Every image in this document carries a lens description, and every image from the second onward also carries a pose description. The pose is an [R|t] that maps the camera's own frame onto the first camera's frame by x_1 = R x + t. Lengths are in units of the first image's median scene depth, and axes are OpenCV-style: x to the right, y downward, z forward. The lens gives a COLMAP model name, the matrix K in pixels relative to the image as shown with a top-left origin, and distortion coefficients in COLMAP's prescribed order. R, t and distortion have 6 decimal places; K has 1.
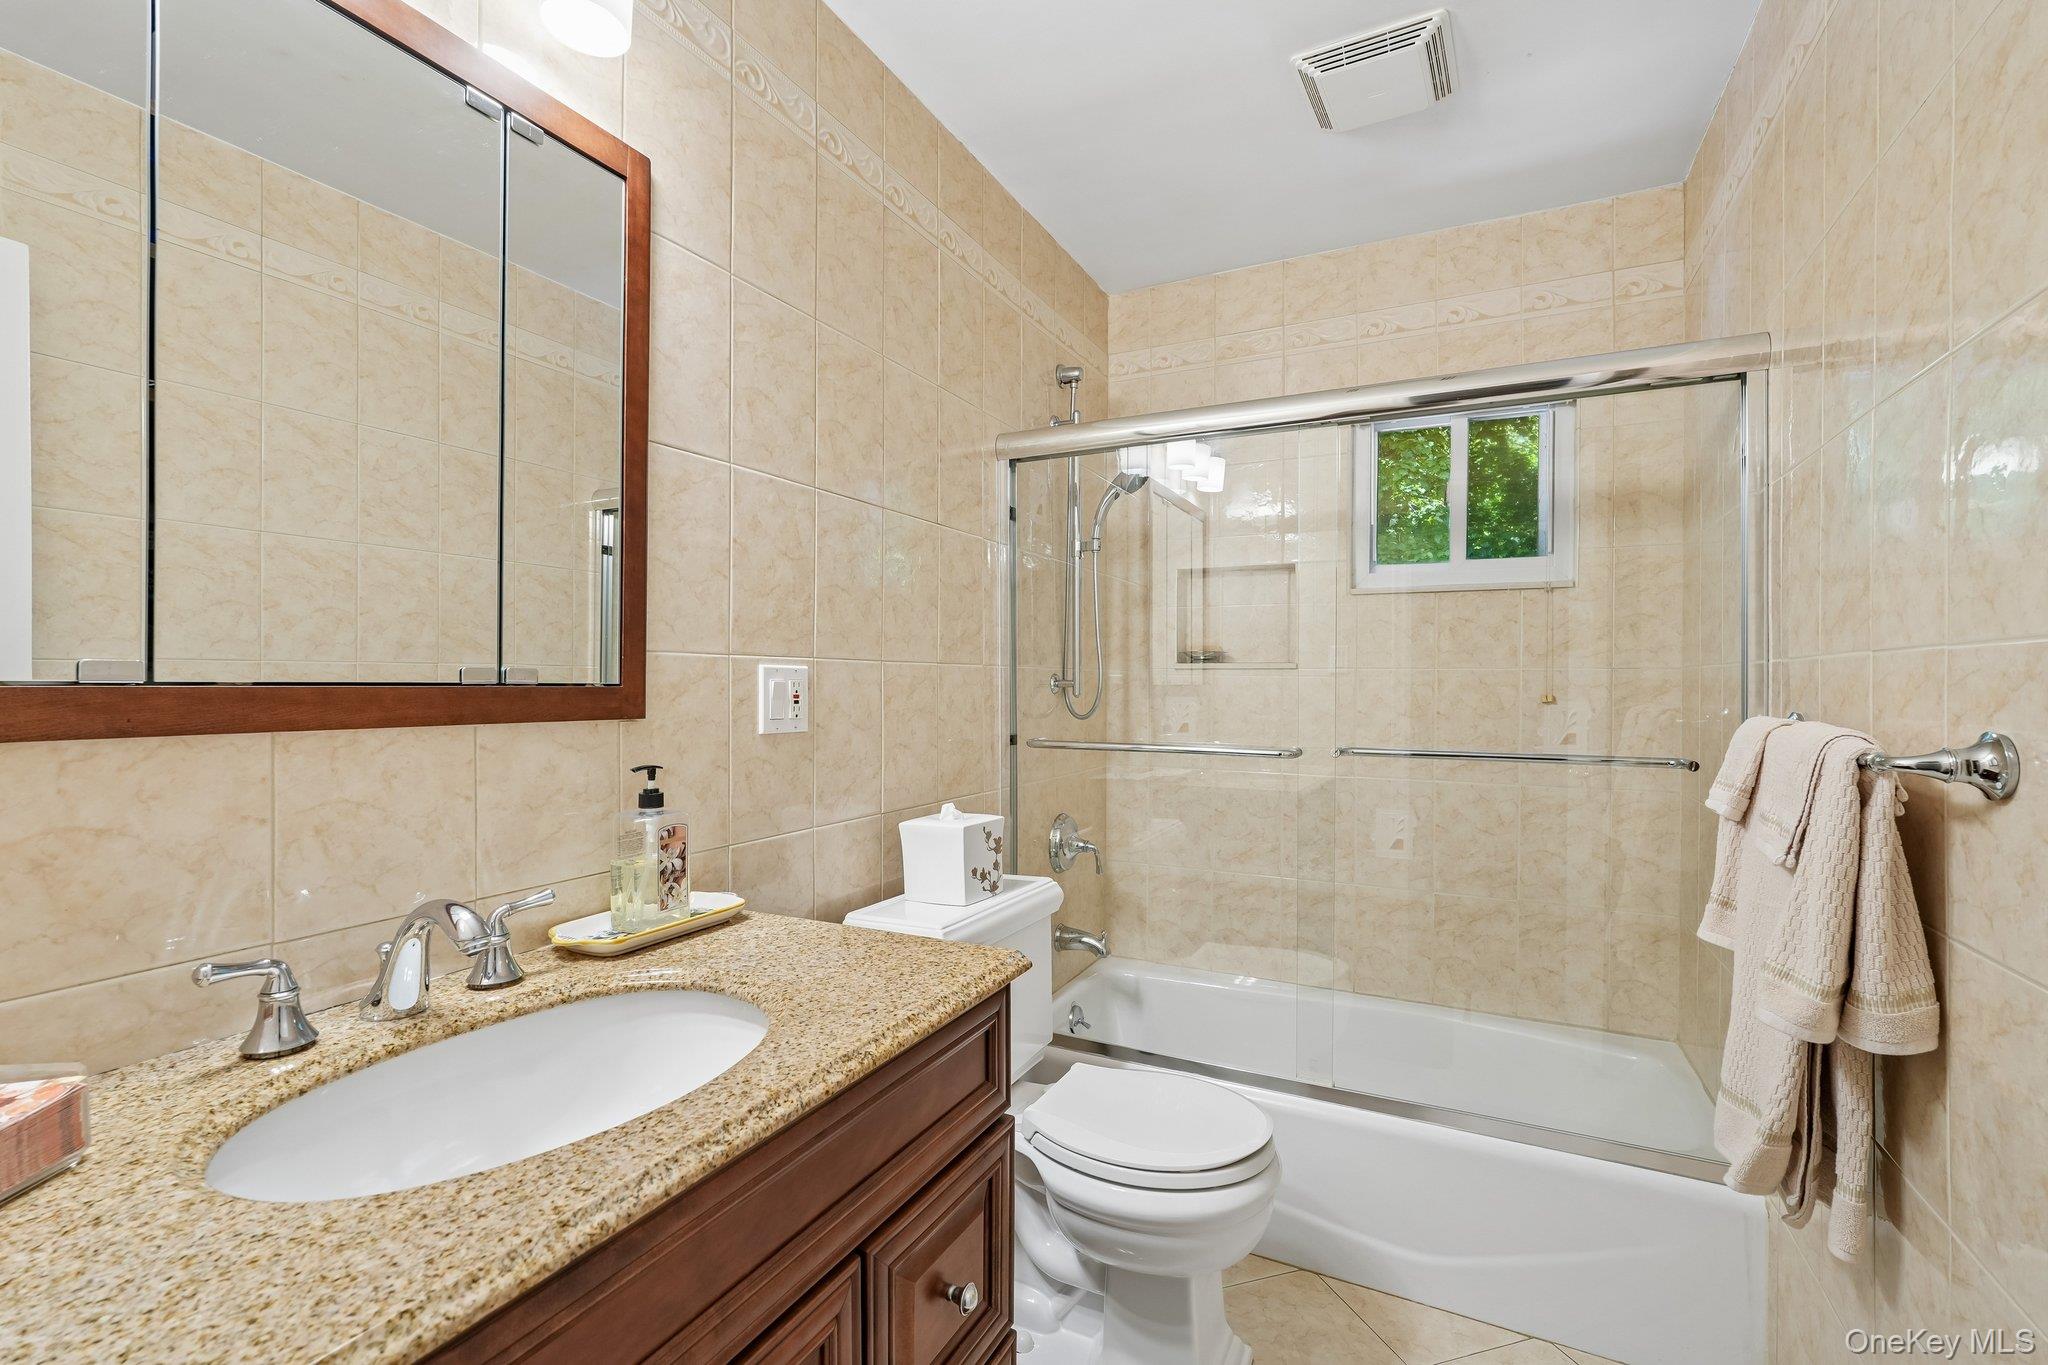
lens RADIAL K [[908.7, 0, 1020.4], [0, 908.7, 668.8], [0, 0, 1]] dist [-0.016518, 0.008770]
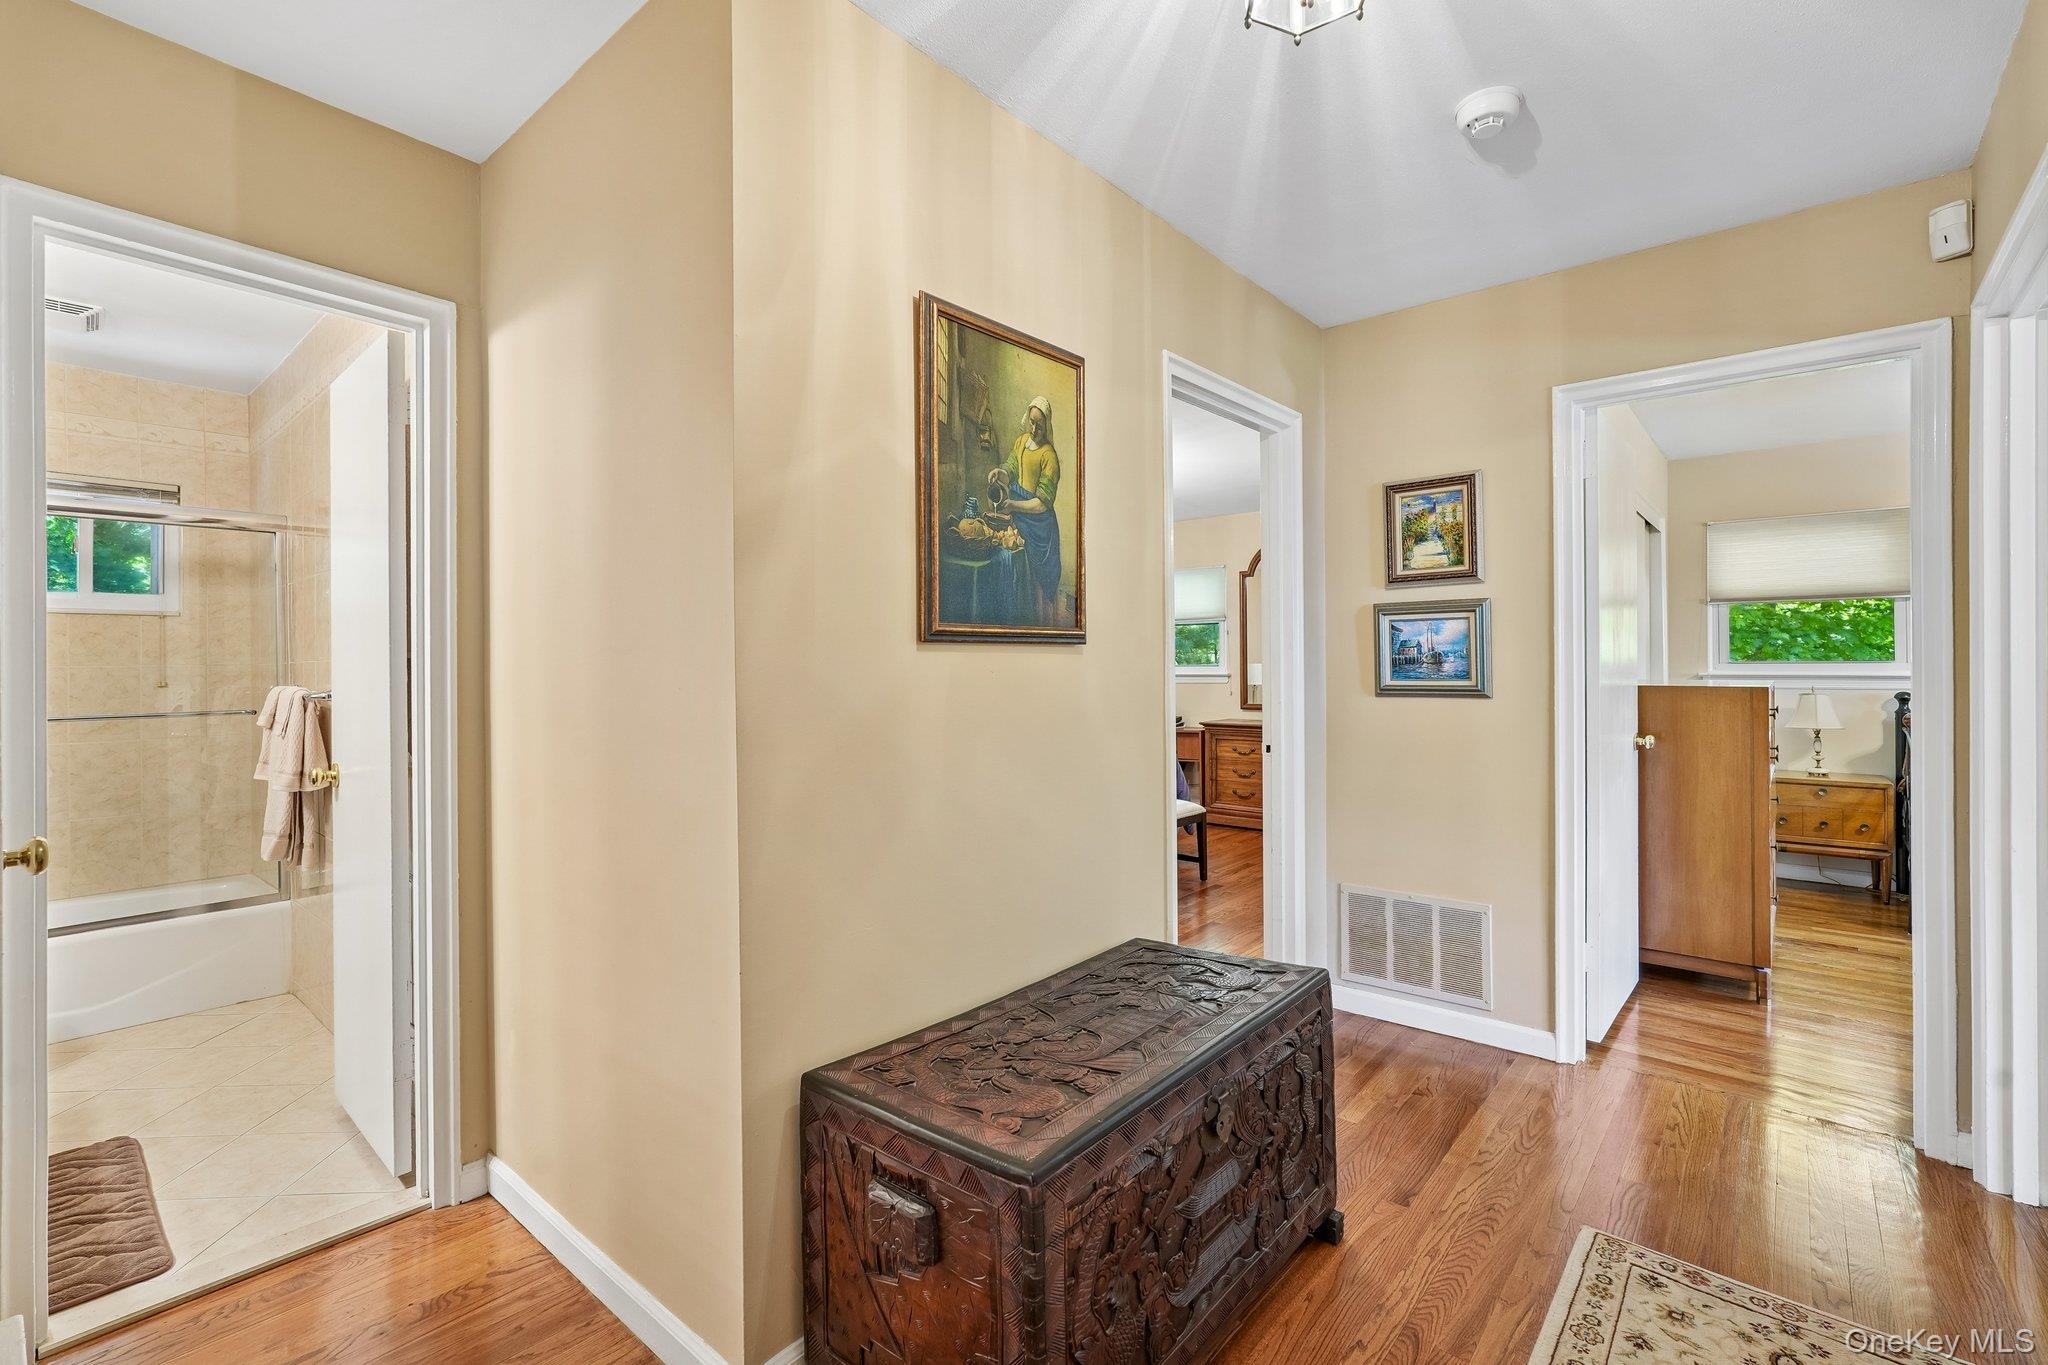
lens RADIAL K [[908.7, 0, 1020.4], [0, 908.7, 668.8], [0, 0, 1]] dist [-0.016518, 0.008770]
pose [[0.242584, -0.015908, 0.970000, -0.706999], [0.001207, 0.999870, 0.016096, -0.021667], [-0.970130, -0.002734, 0.242571, -1.023033]]
